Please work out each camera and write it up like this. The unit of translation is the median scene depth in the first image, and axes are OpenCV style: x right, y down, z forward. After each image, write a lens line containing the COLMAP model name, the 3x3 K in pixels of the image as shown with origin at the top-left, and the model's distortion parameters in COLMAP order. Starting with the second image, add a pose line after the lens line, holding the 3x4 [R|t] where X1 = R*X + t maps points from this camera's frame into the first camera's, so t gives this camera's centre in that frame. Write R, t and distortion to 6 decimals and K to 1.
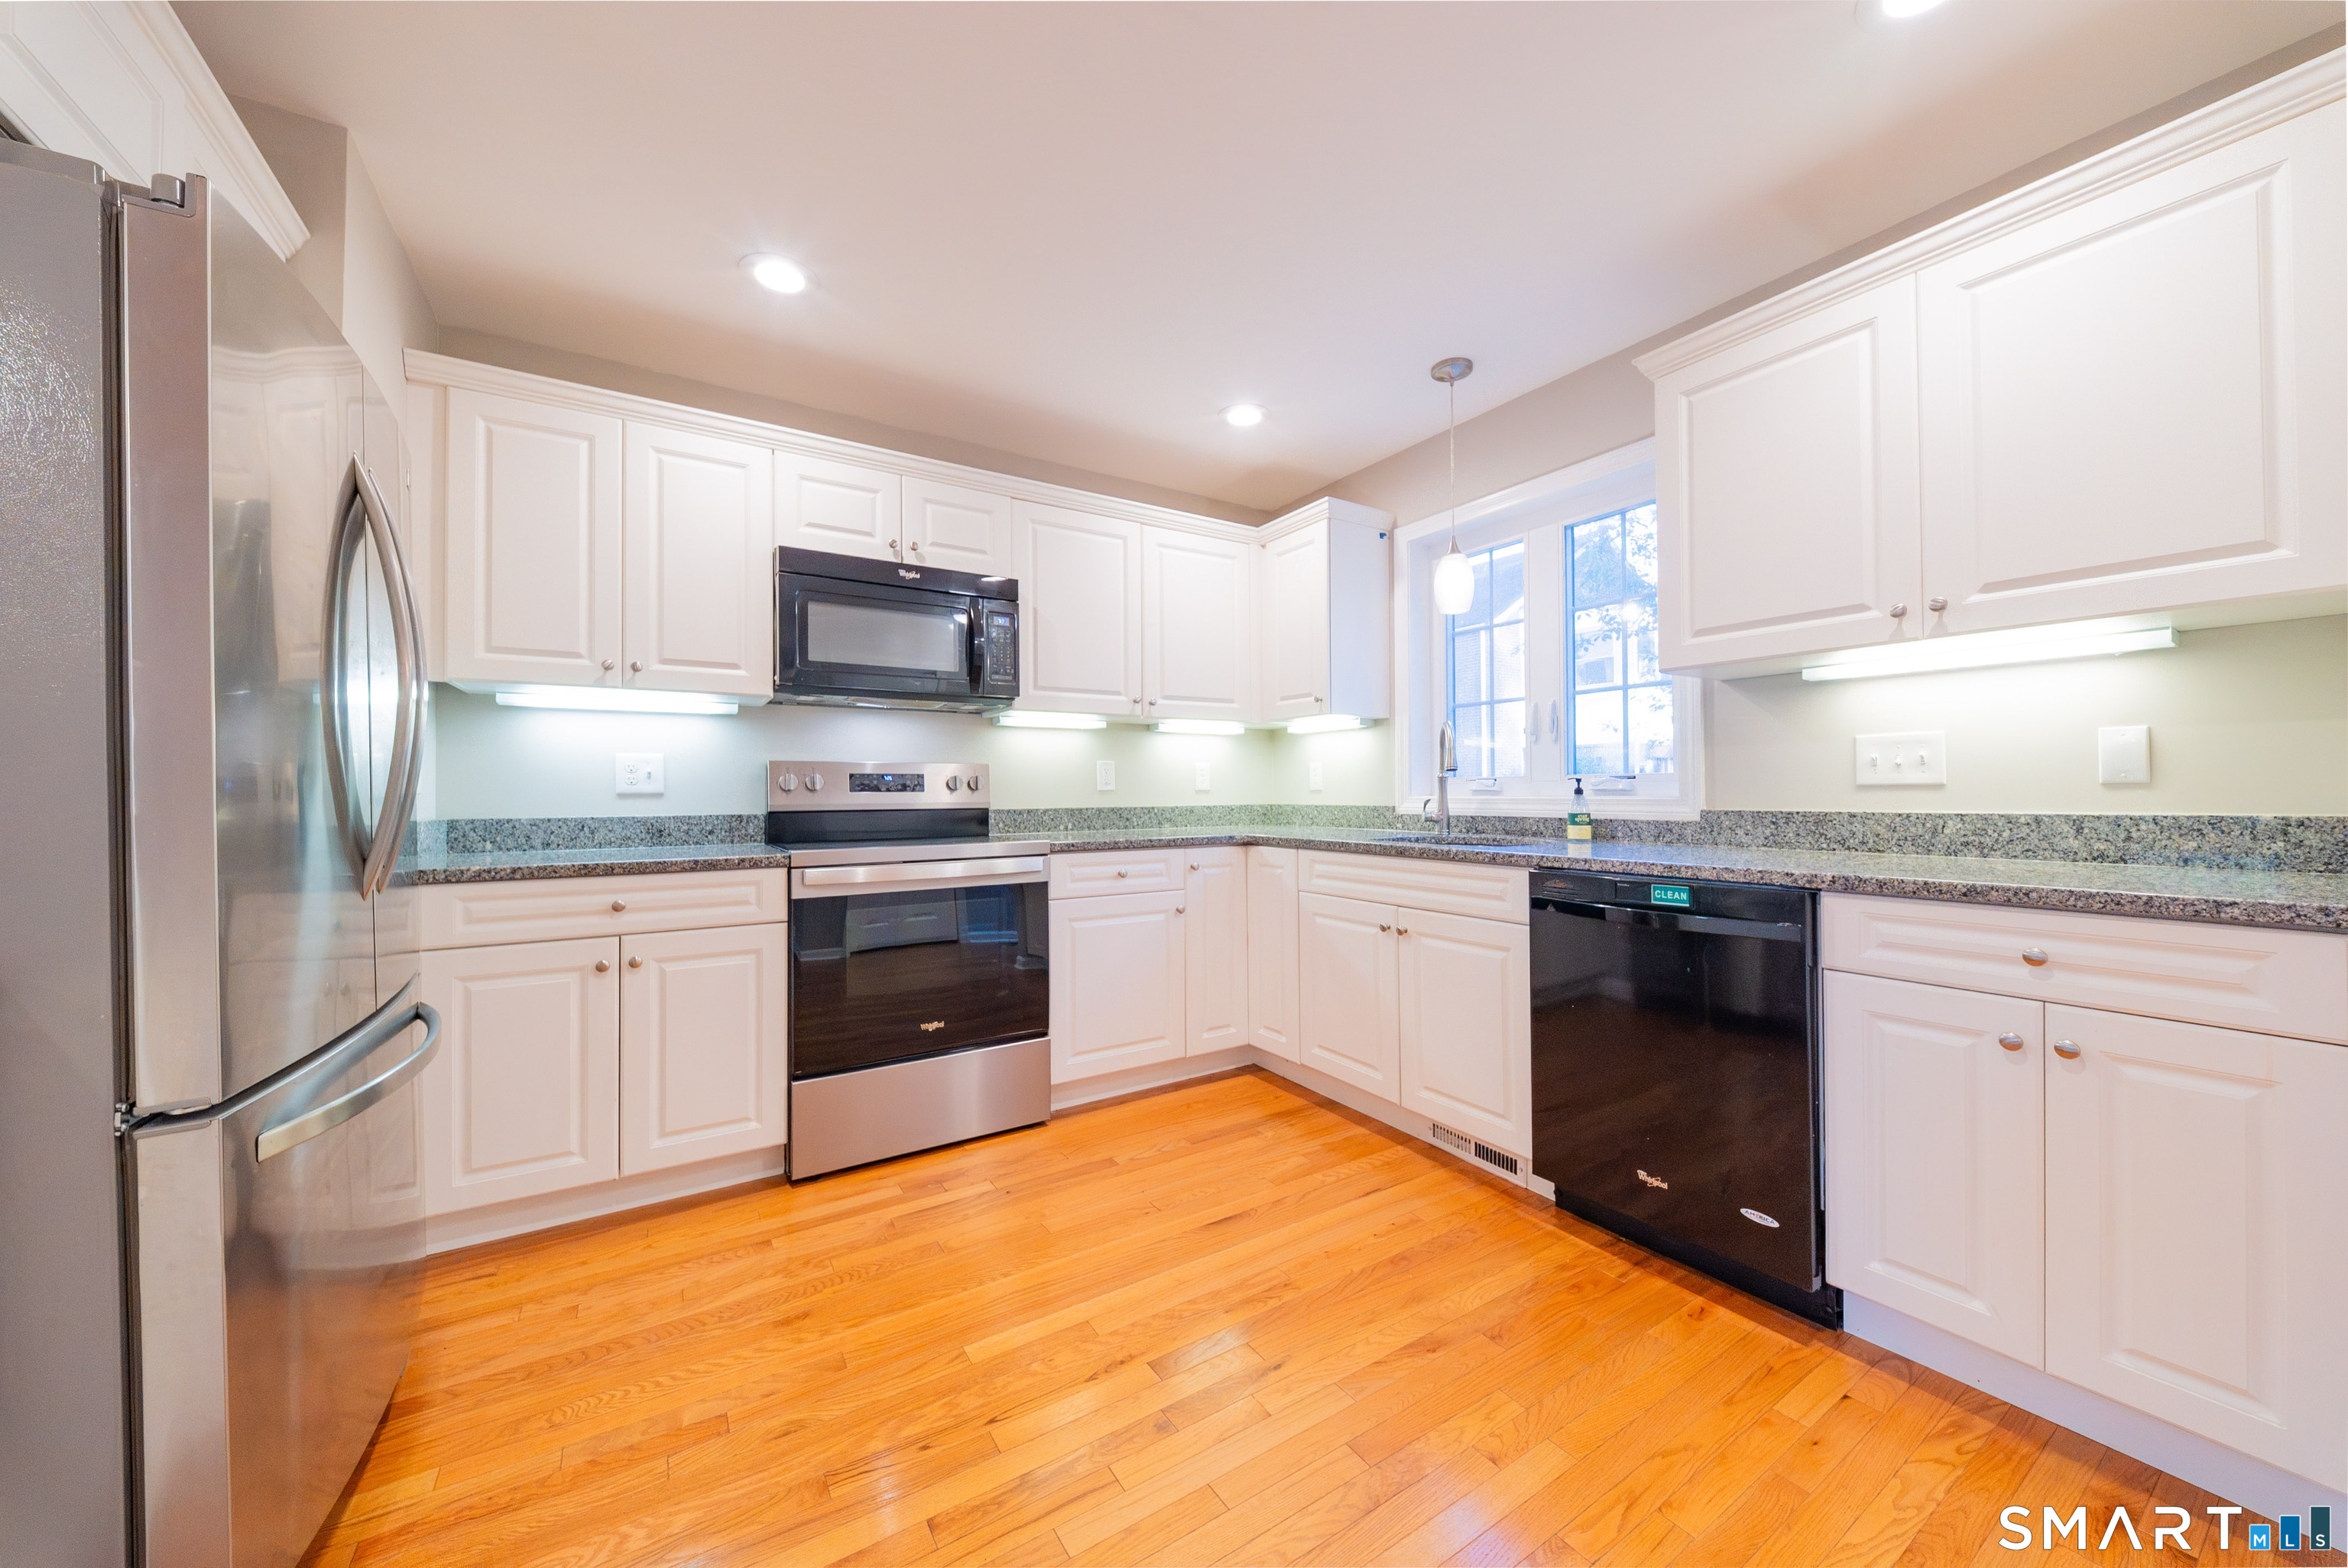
lens RADIAL K [[822.0, 0, 1180.4], [0, 822.0, 784.6], [0, 0, 1]] dist [0.009103, -0.006376]
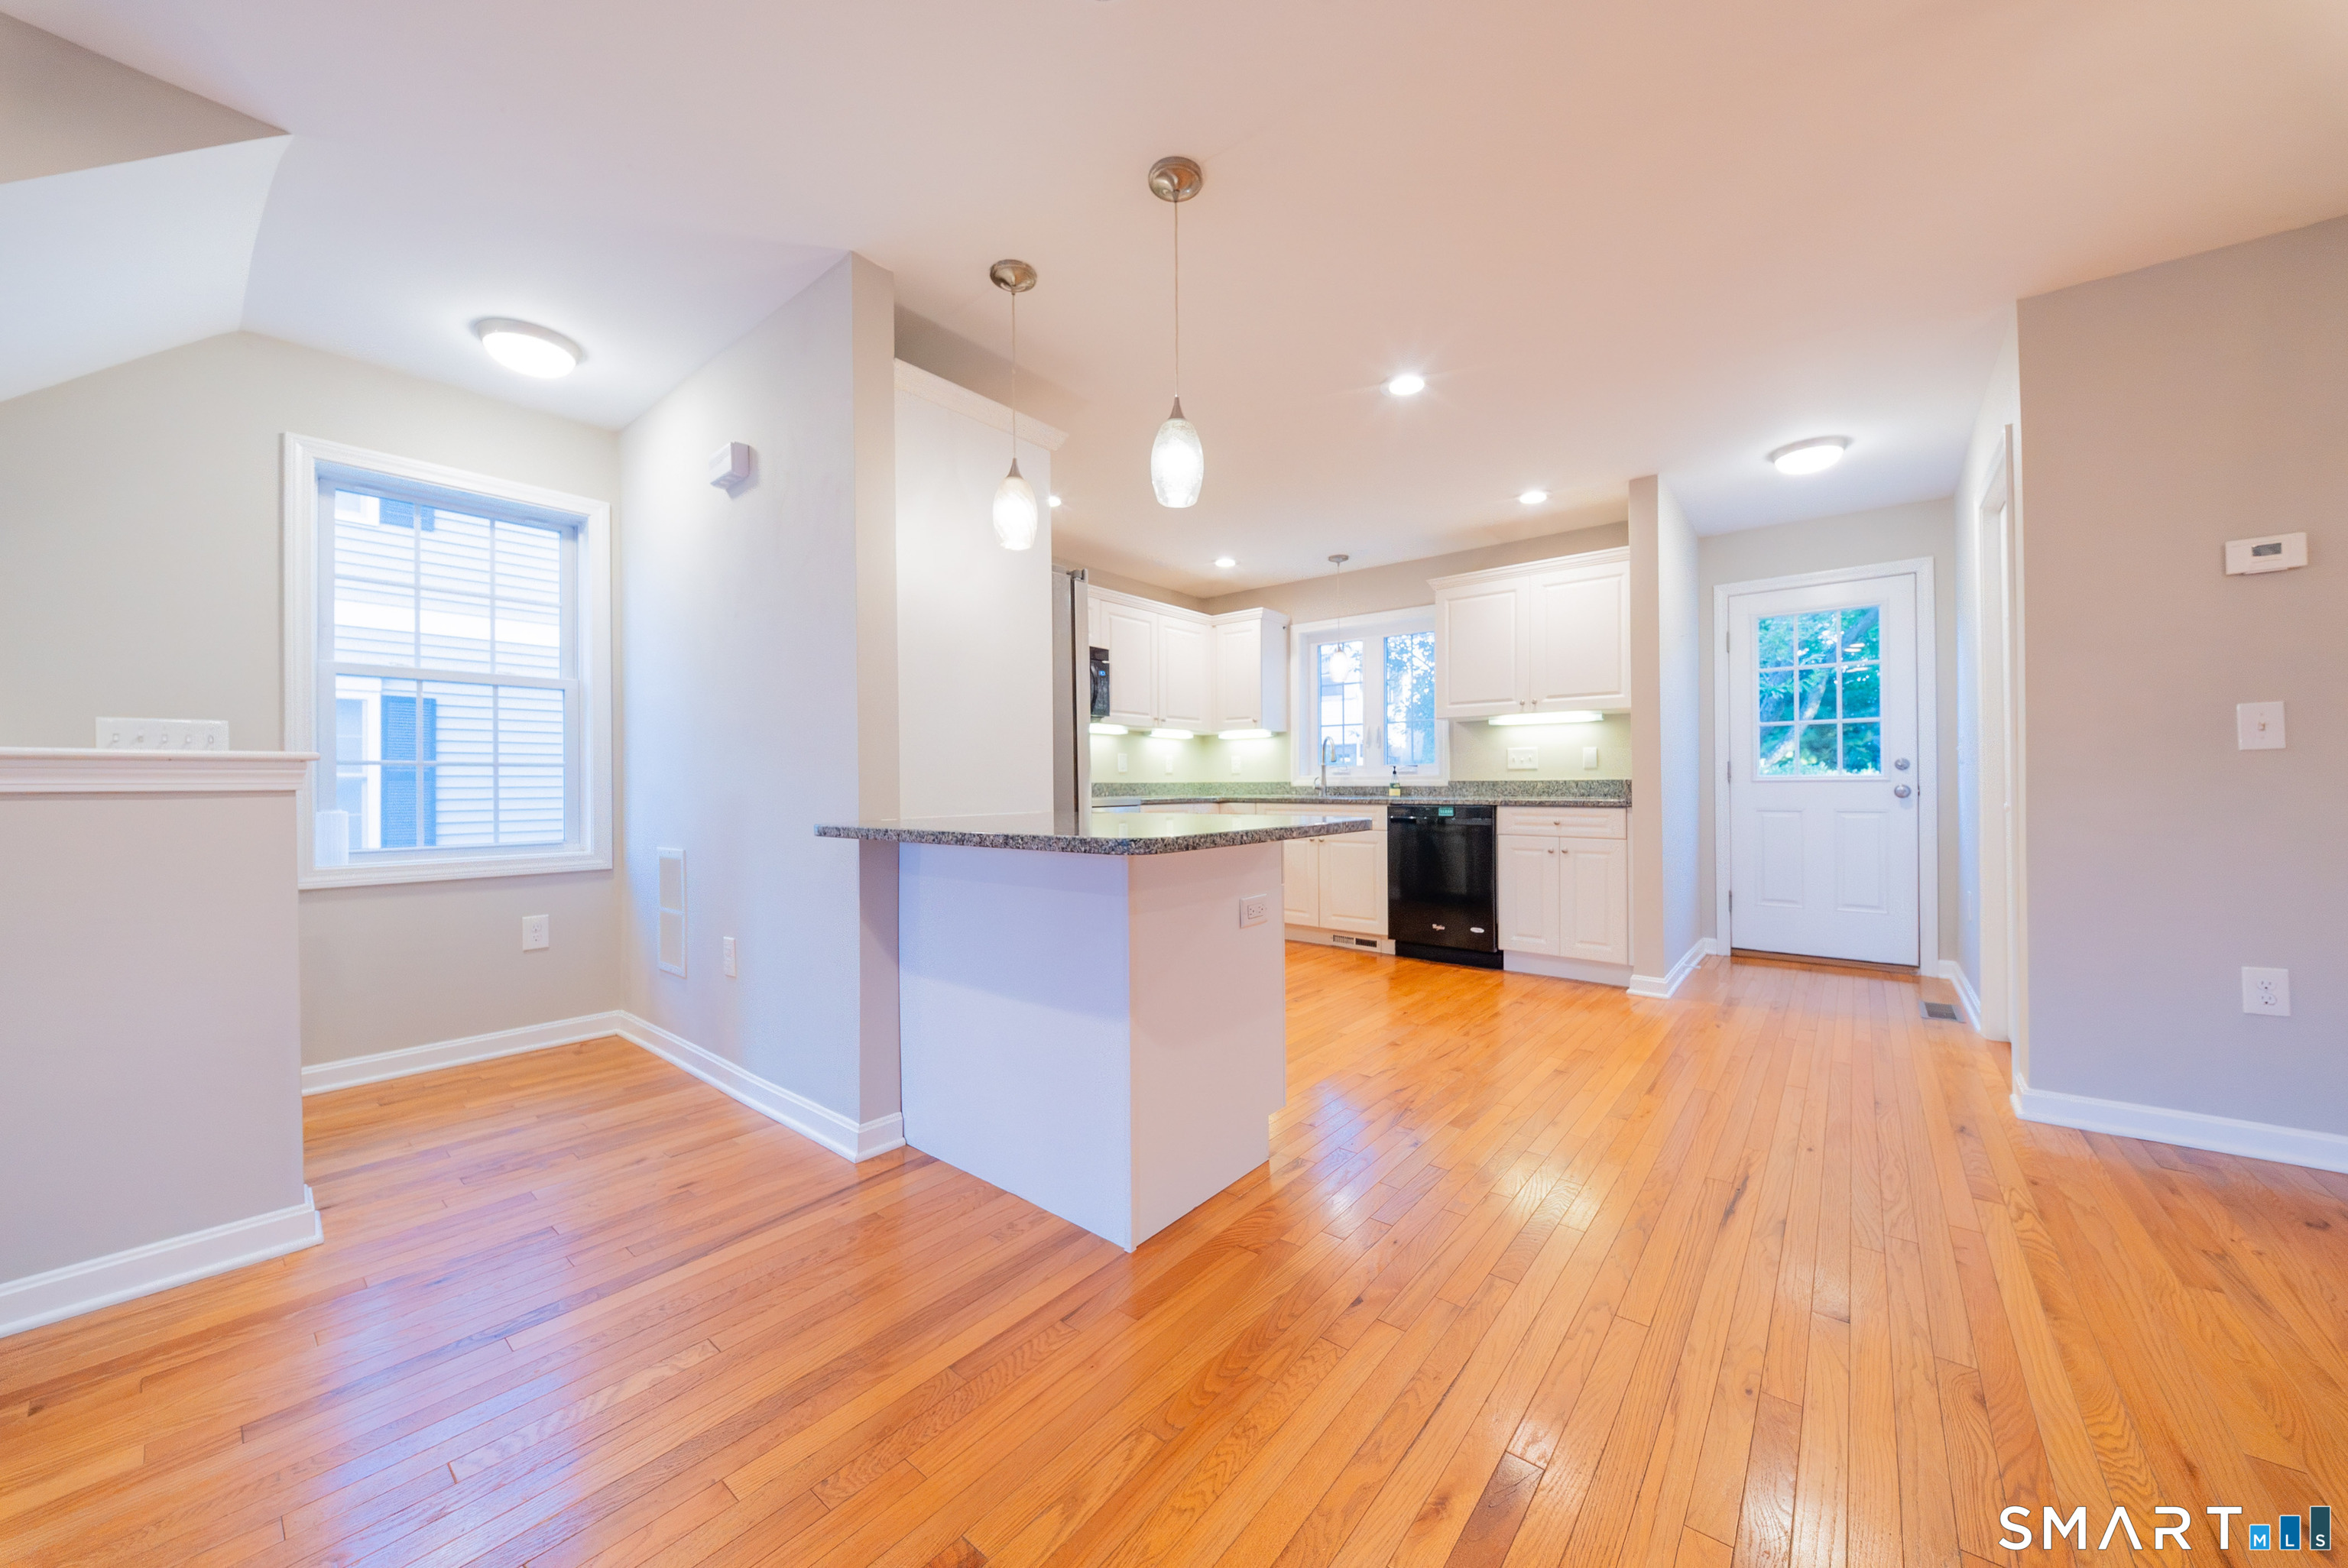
lens RADIAL K [[840.9, 0, 1180.0], [0, 840.9, 787.1], [0, 0, 1]] dist [0.010820, -0.007134]
pose [[0.946629, 0.001133, 0.322323, -0.762550], [-0.004291, 0.999950, 0.009084, 0.030242], [-0.322297, -0.009982, 0.946586, -0.886185]]
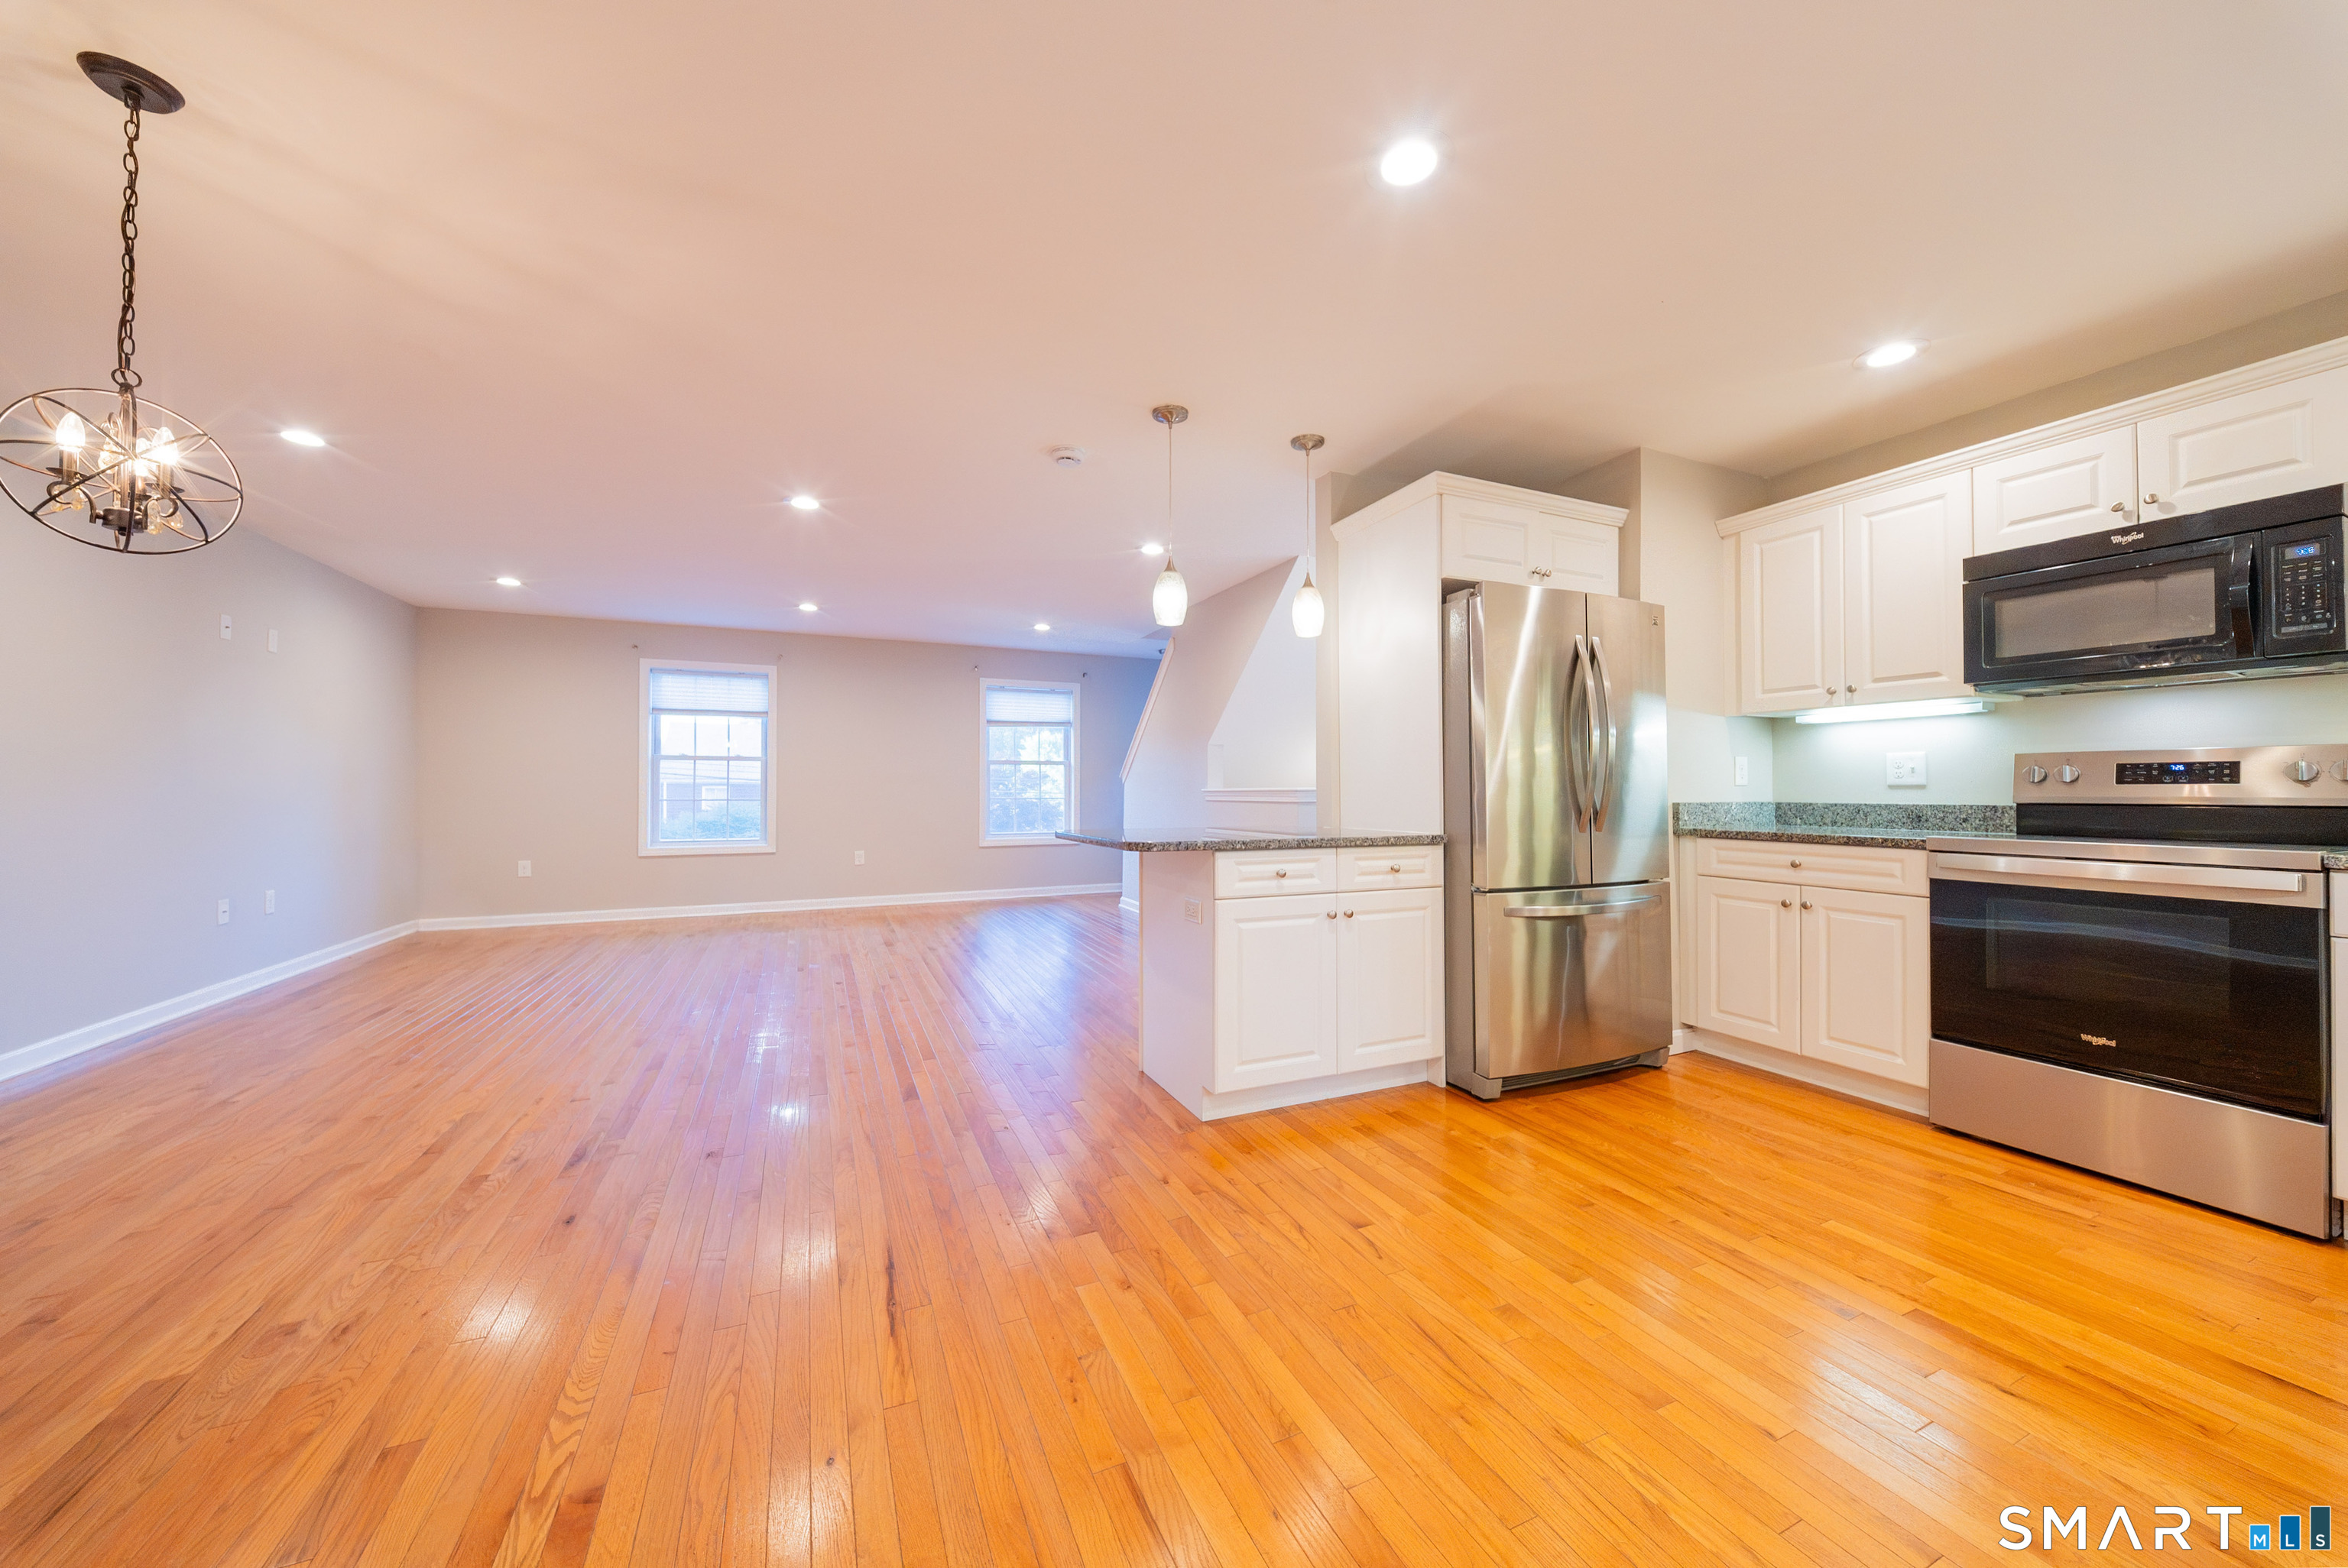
lens RADIAL K [[822.0, 0, 1180.4], [0, 822.0, 784.6], [0, 0, 1]] dist [0.009103, -0.006376]
pose [[-0.148340, 0.001305, -0.988936, 0.780511], [0.010949, 0.999940, -0.000323, -0.001718], [0.988876, -0.010876, -0.148346, 0.136125]]
